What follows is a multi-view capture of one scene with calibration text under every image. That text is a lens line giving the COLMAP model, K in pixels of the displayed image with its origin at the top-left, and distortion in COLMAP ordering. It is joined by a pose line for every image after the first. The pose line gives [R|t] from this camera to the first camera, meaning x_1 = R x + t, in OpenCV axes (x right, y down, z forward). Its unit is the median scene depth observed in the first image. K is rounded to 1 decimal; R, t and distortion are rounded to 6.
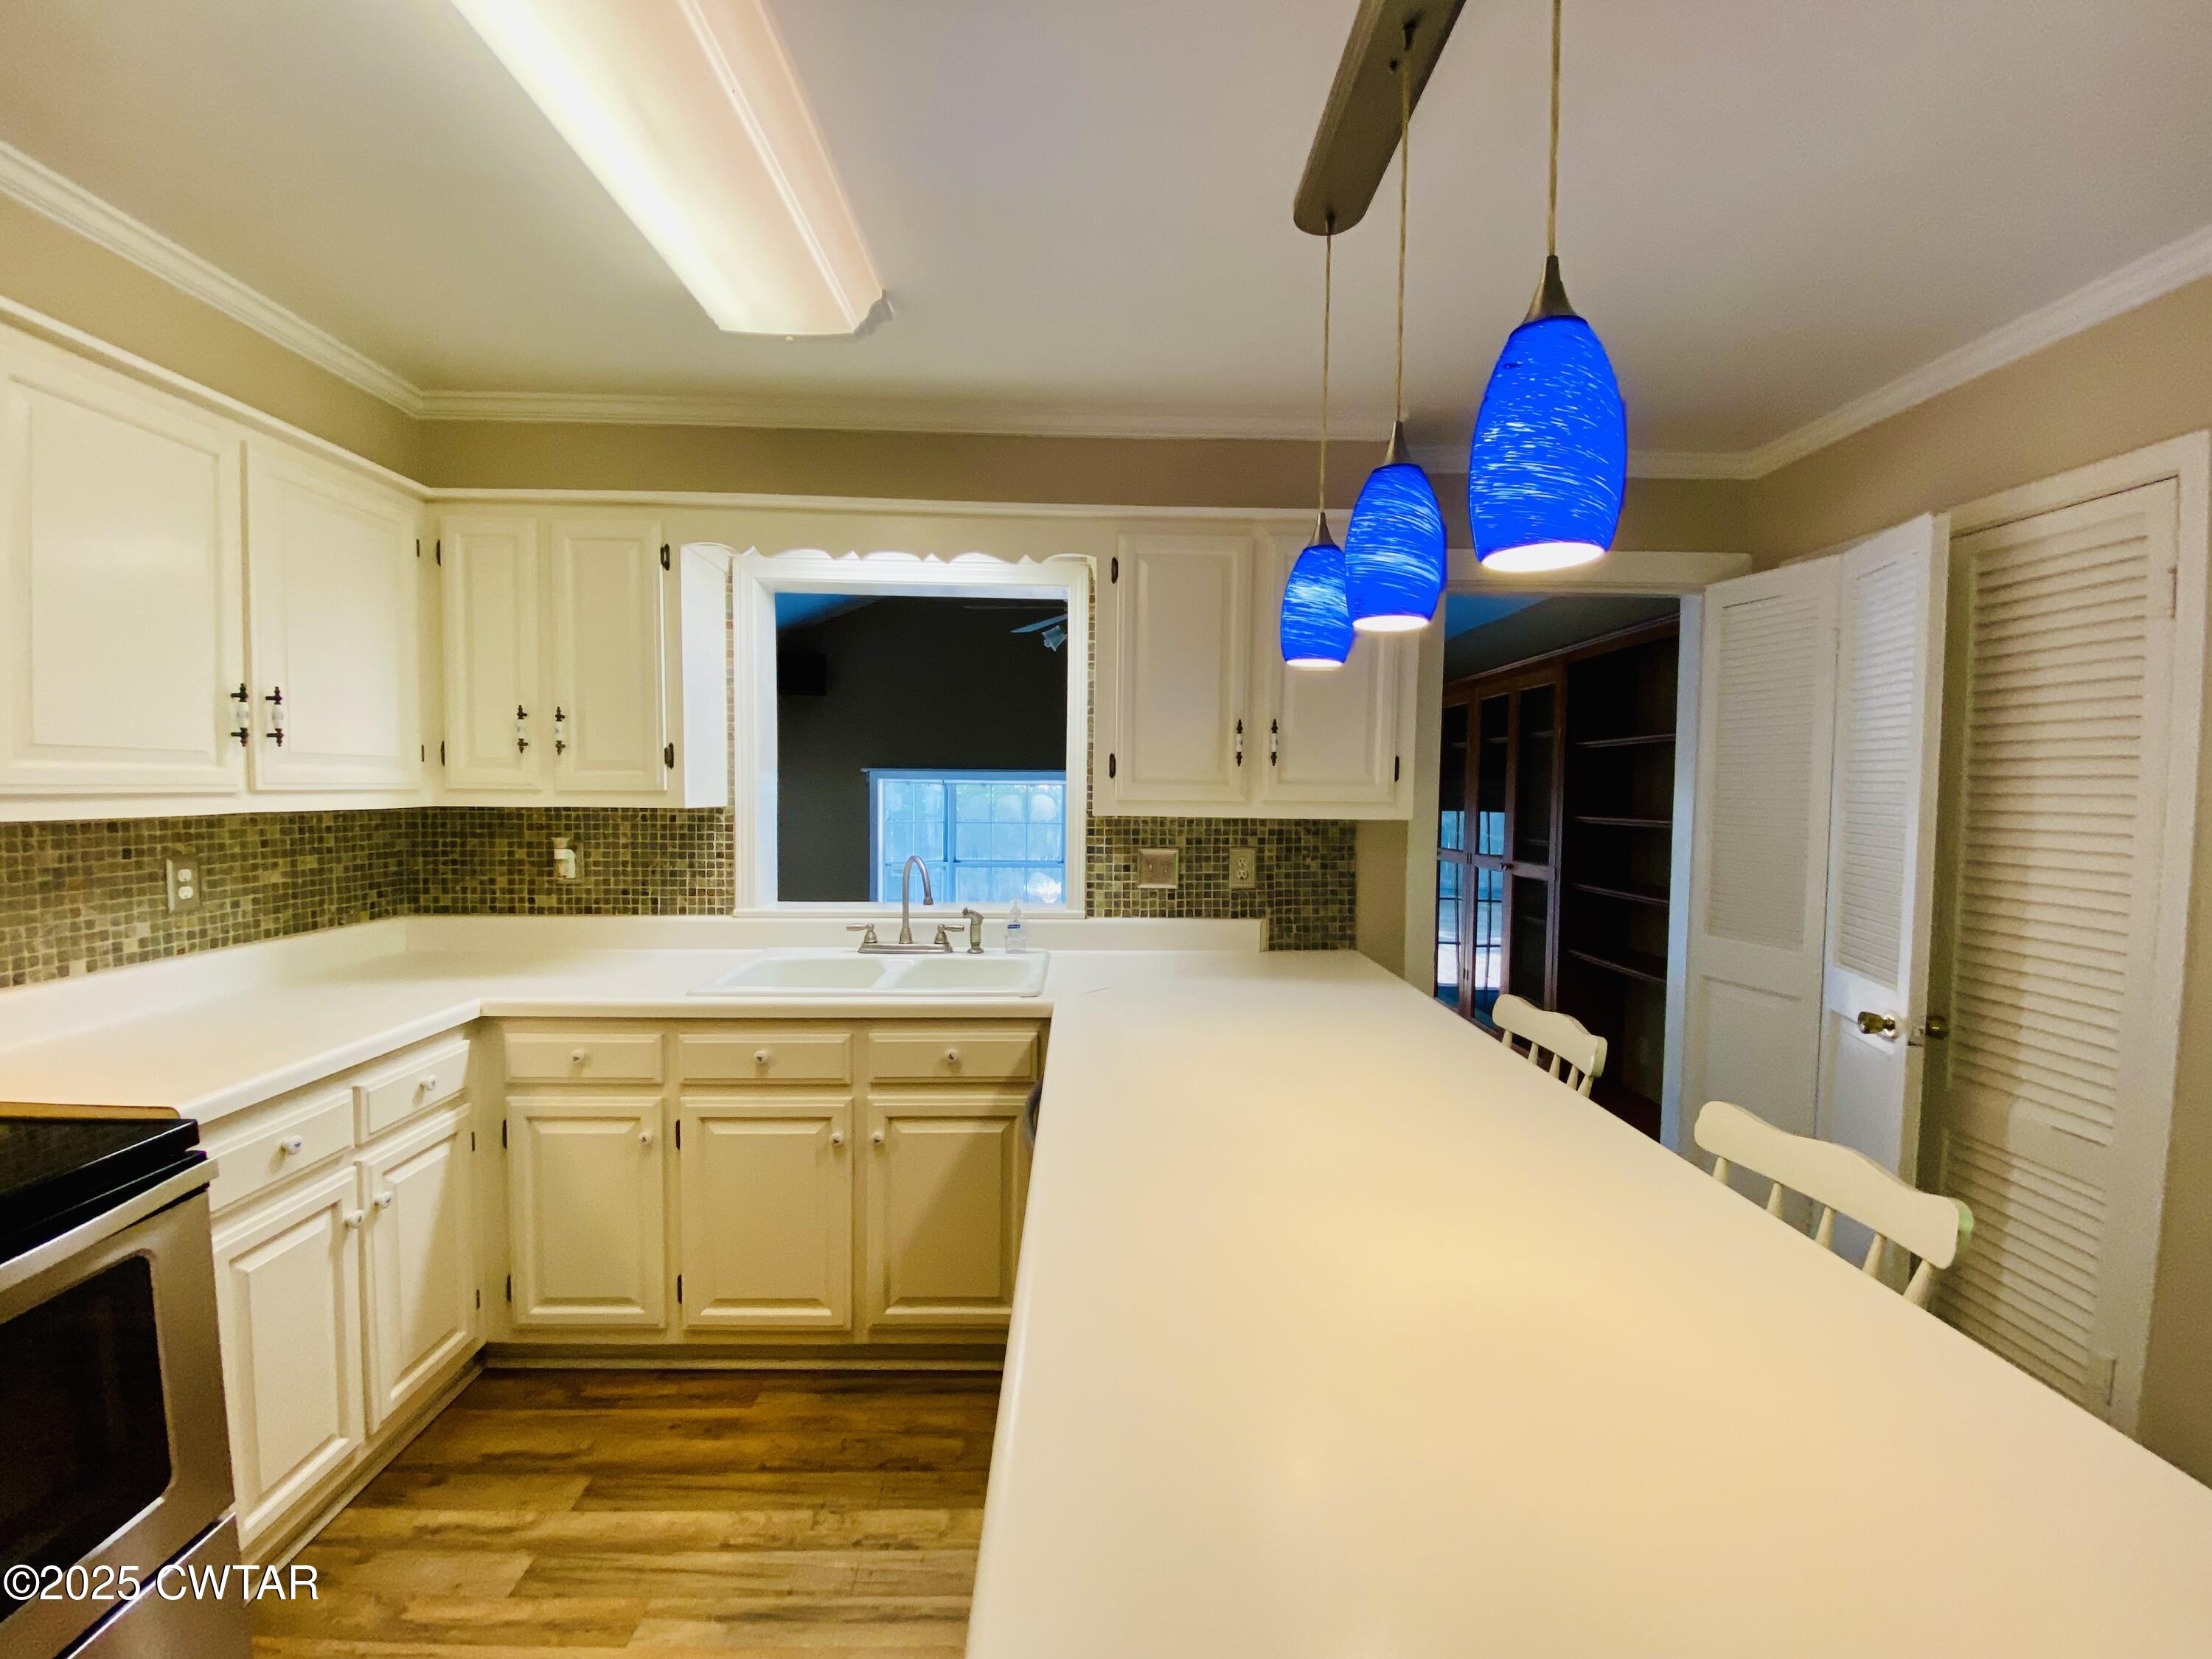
lens RADIAL K [[886.6, 0, 1106.0], [0, 886.6, 829.5], [0, 0, 1]] dist [0.029813, -0.028515]
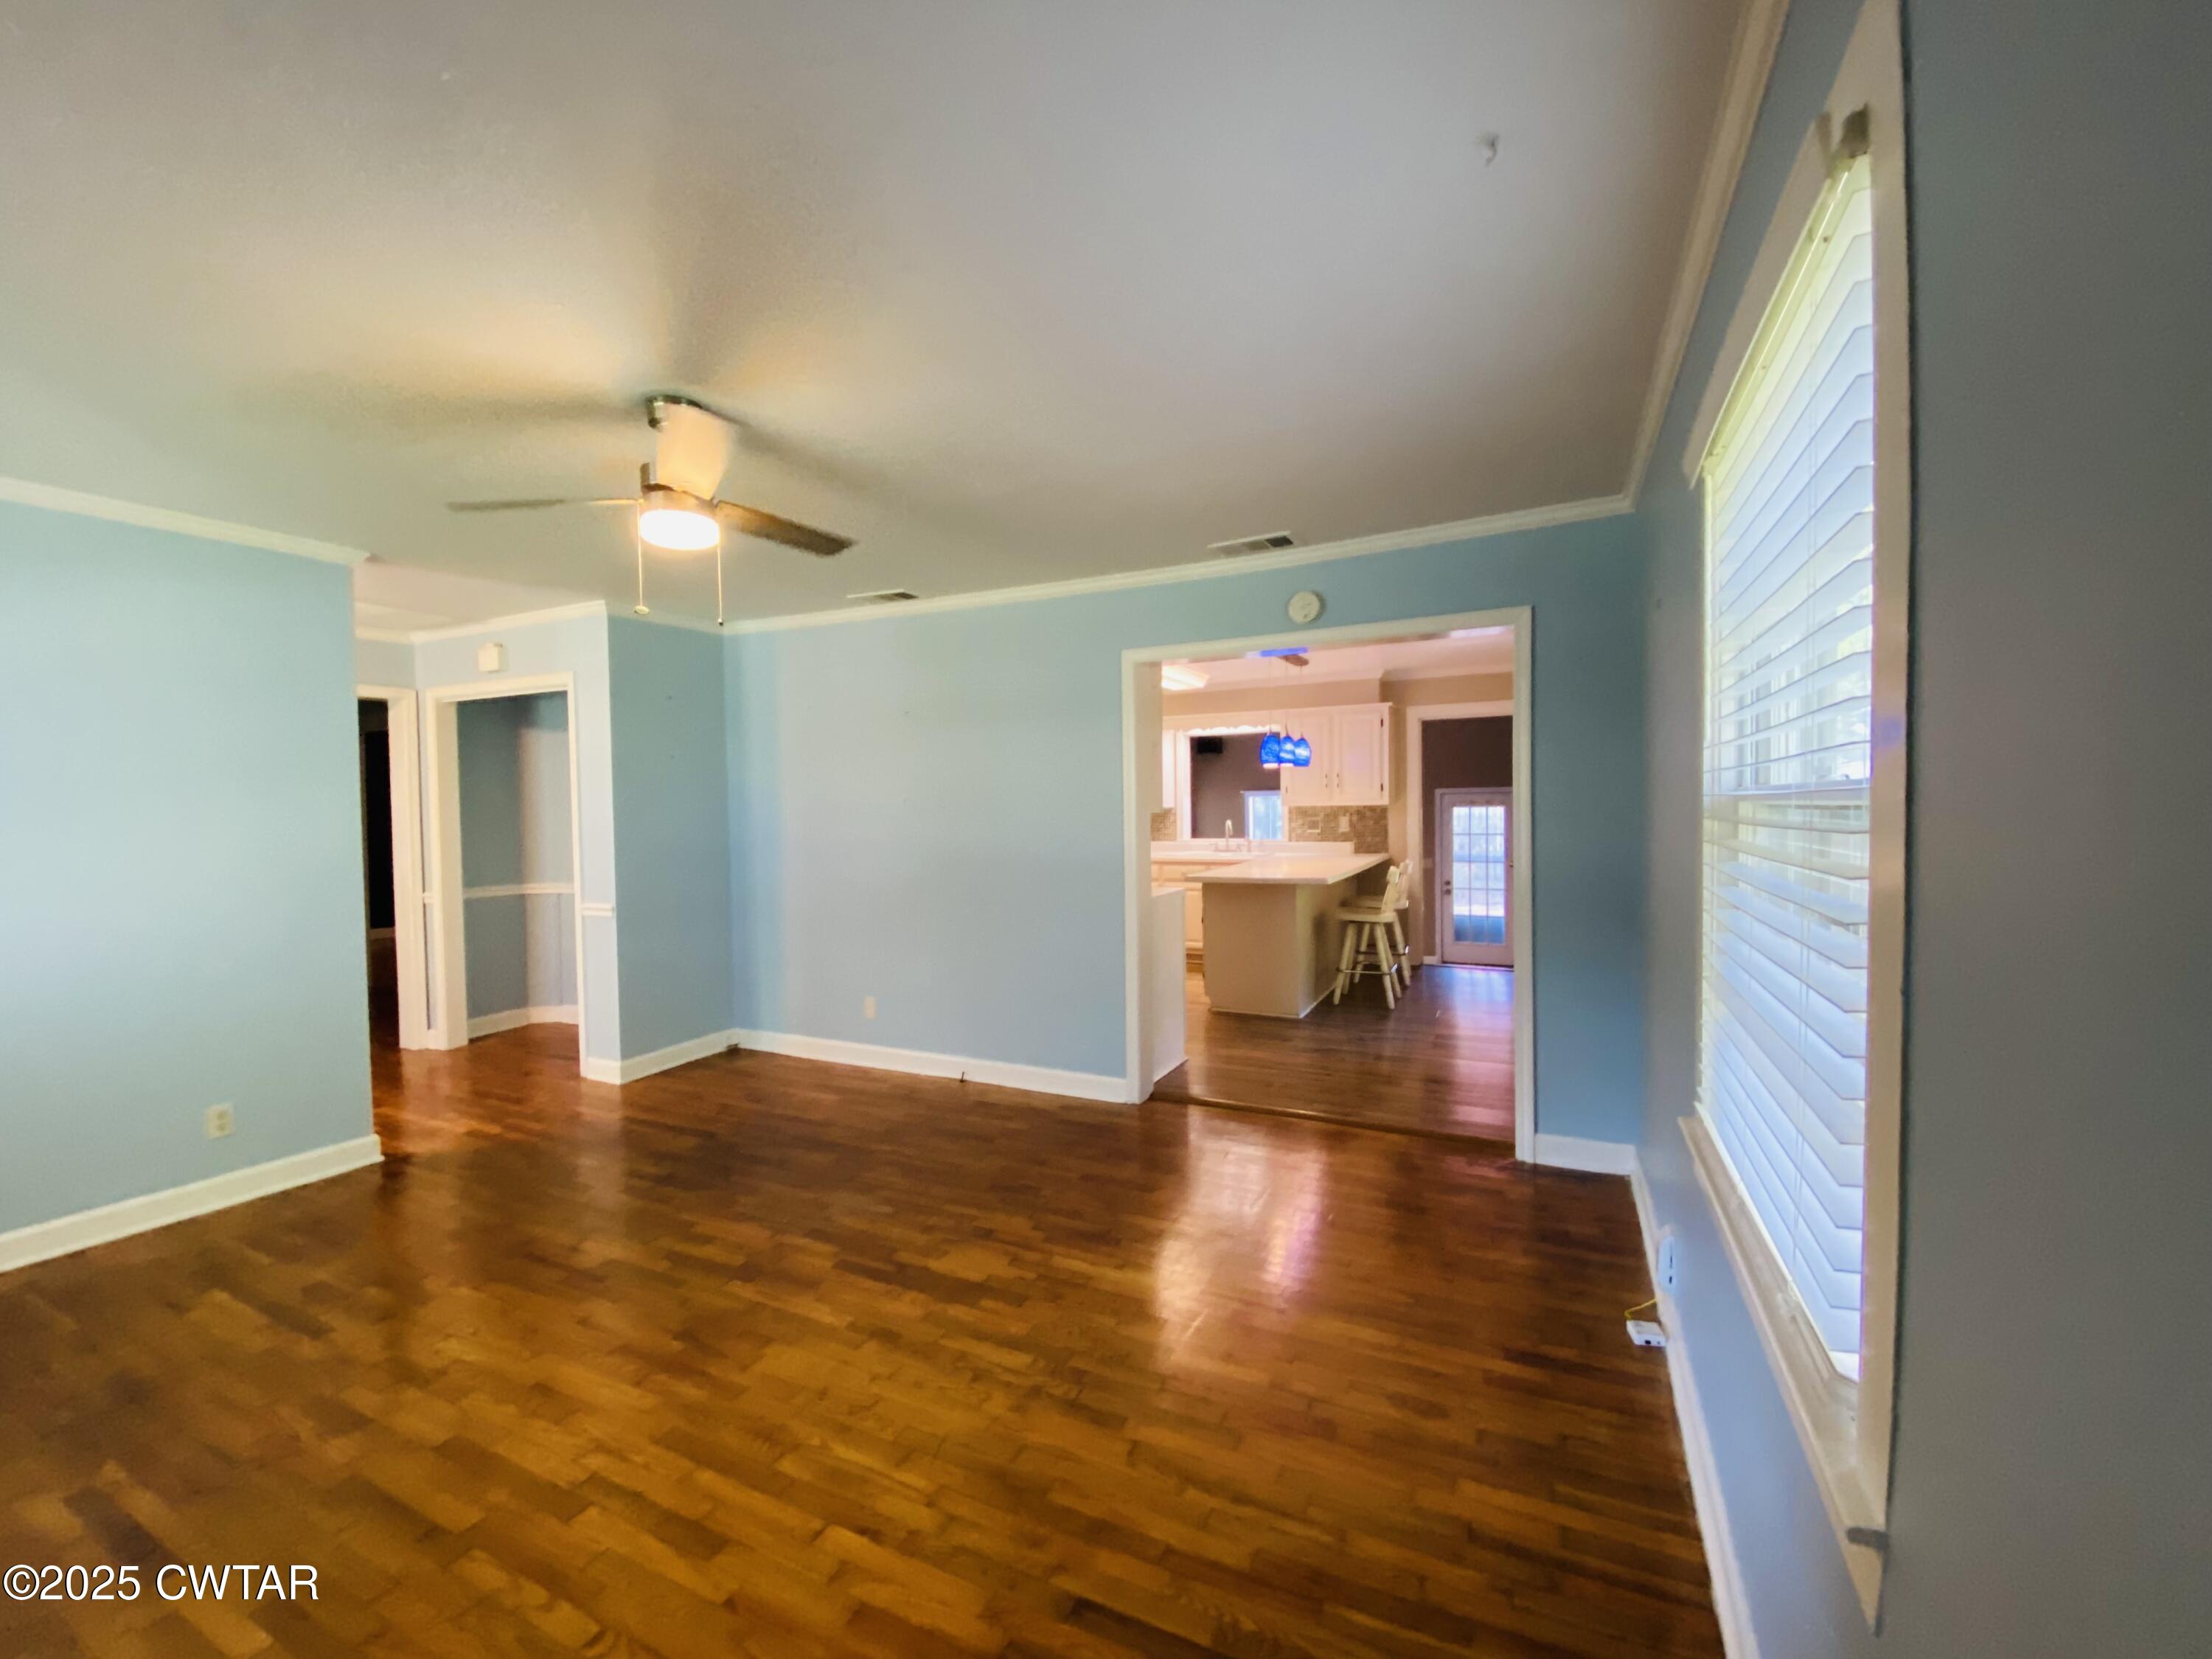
lens RADIAL K [[886.6, 0, 1106.0], [0, 886.6, 829.5], [0, 0, 1]] dist [0.029813, -0.028515]
pose [[0.884448, -0.014361, -0.466418, 0.819900], [0.005682, 0.999784, -0.020009, 0.115811], [0.466604, 0.015047, 0.884338, -1.878361]]
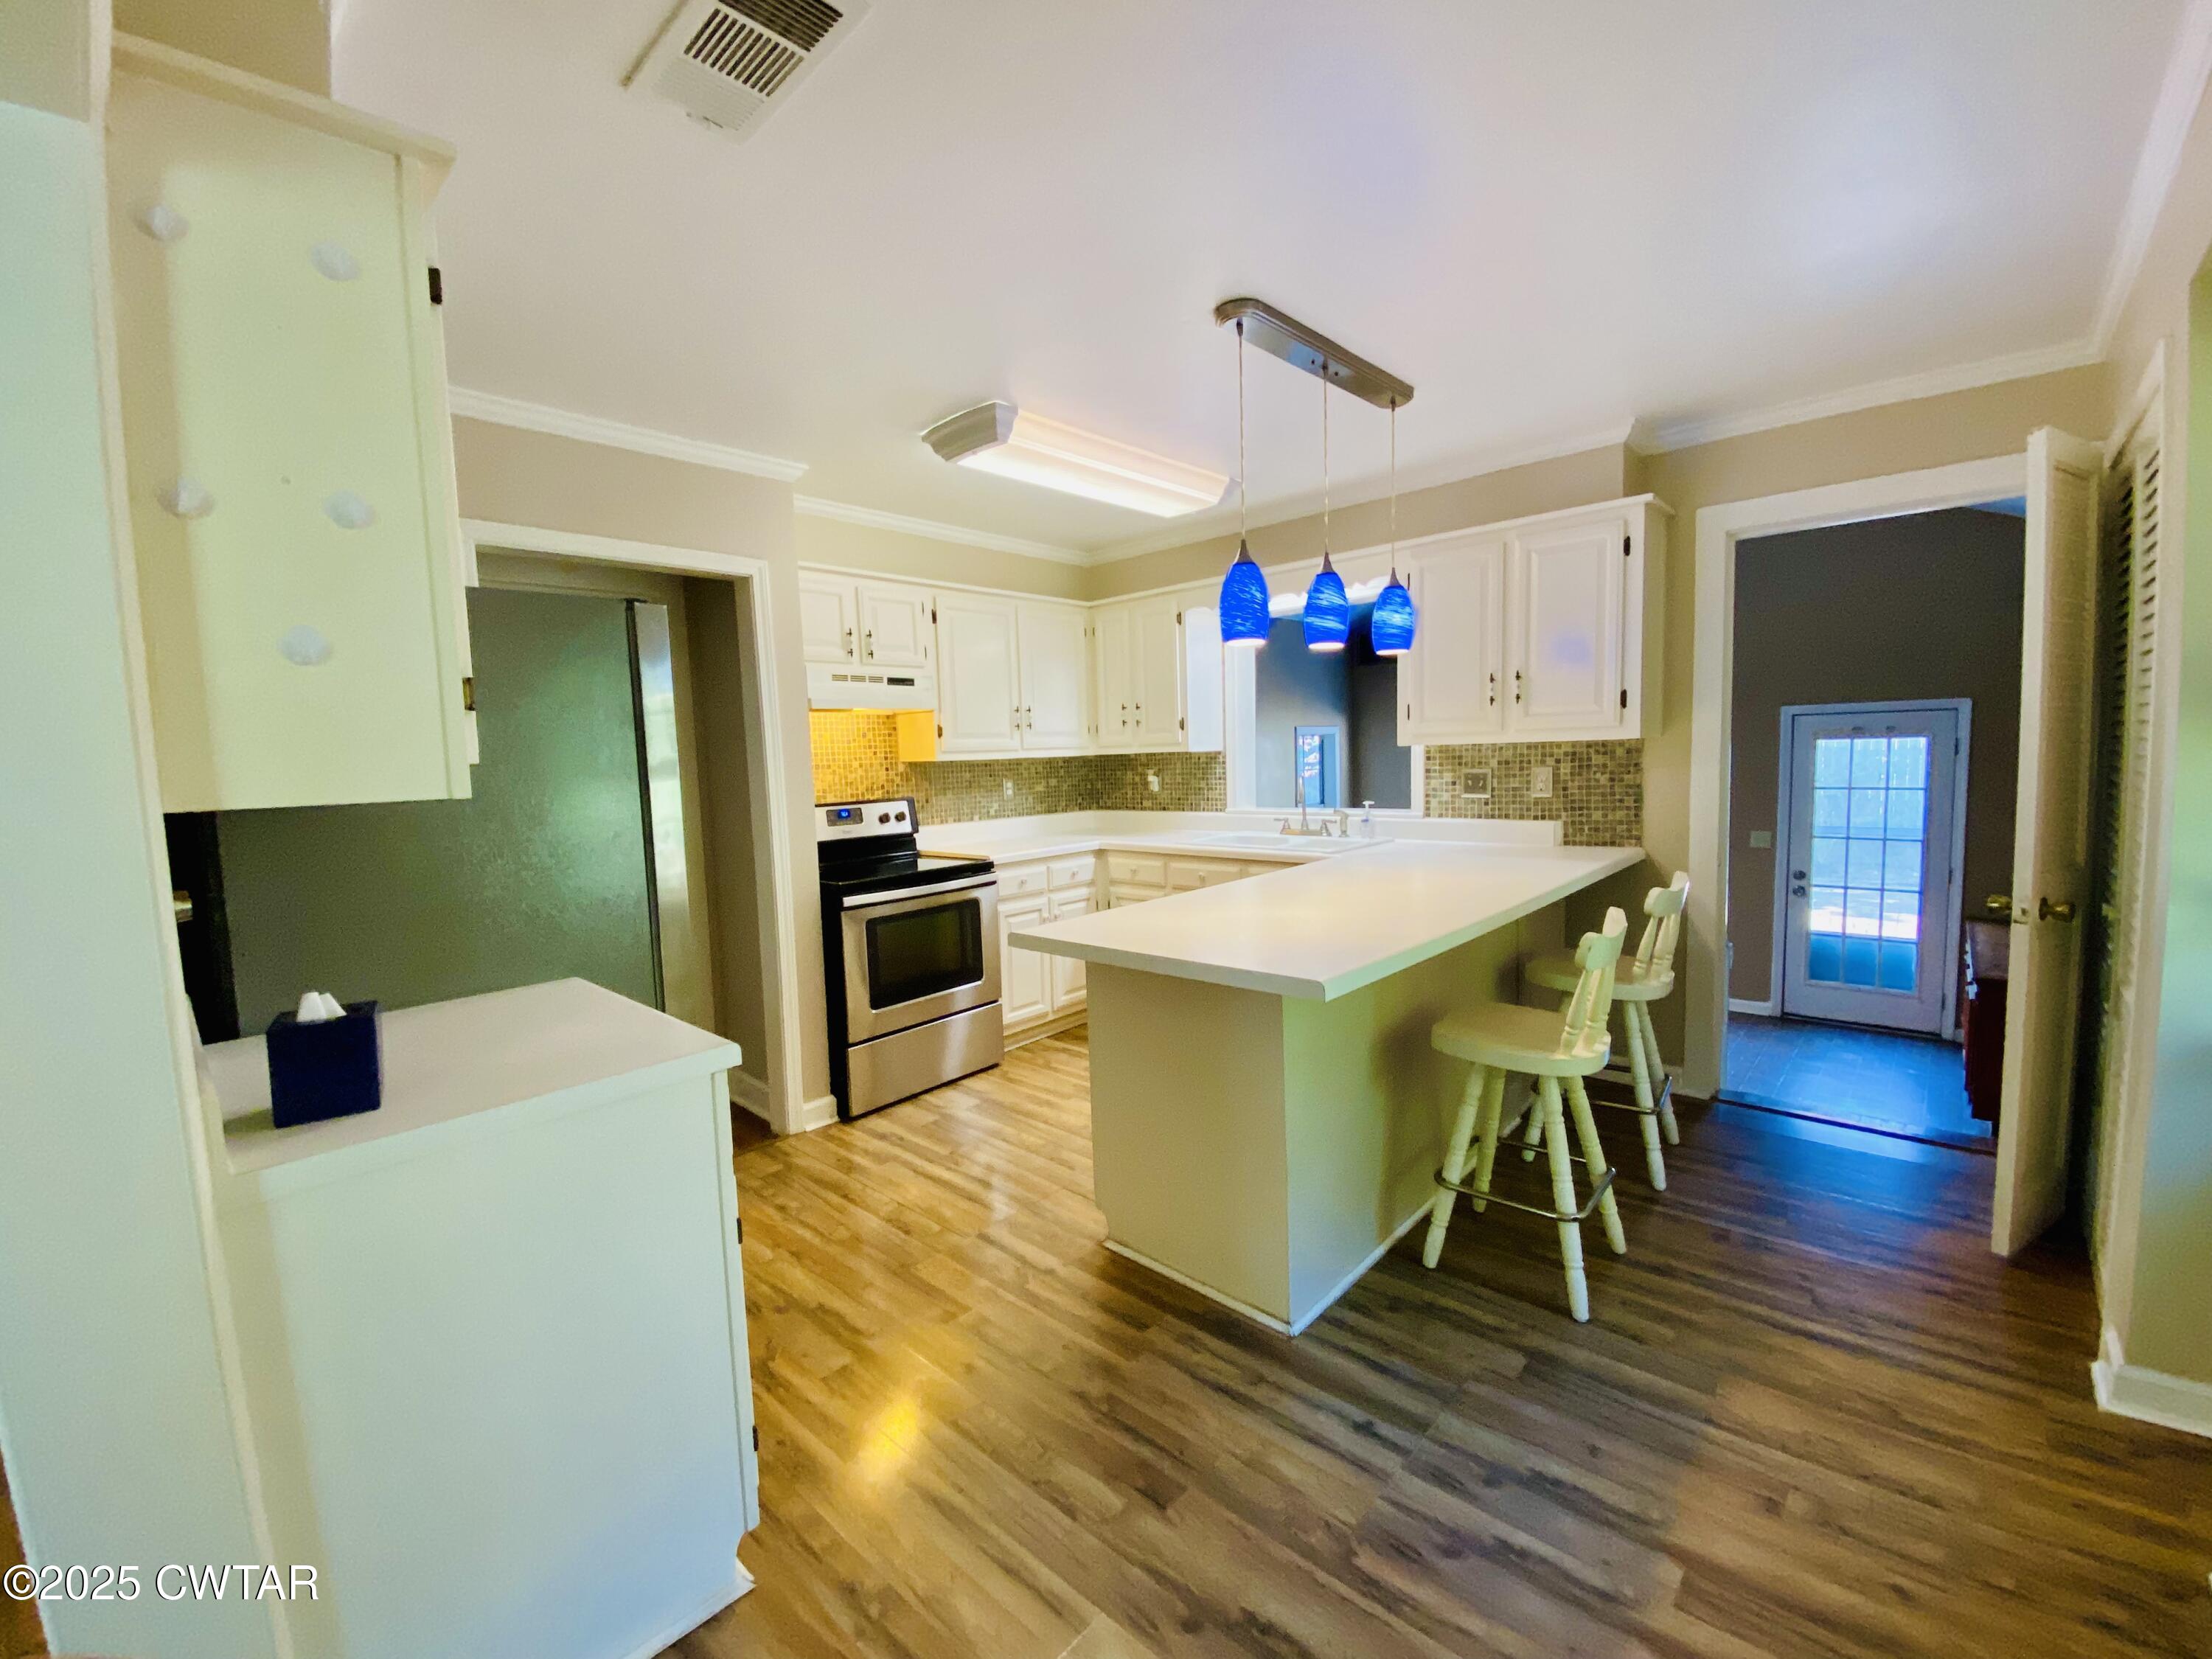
lens RADIAL K [[886.6, 0, 1106.0], [0, 886.6, 829.5], [0, 0, 1]] dist [0.029813, -0.028515]
pose [[0.707159, 0.024269, -0.706638, 0.656738], [0.009327, 0.999004, 0.043644, 0.052201], [0.706993, -0.037454, 0.706228, -0.405557]]
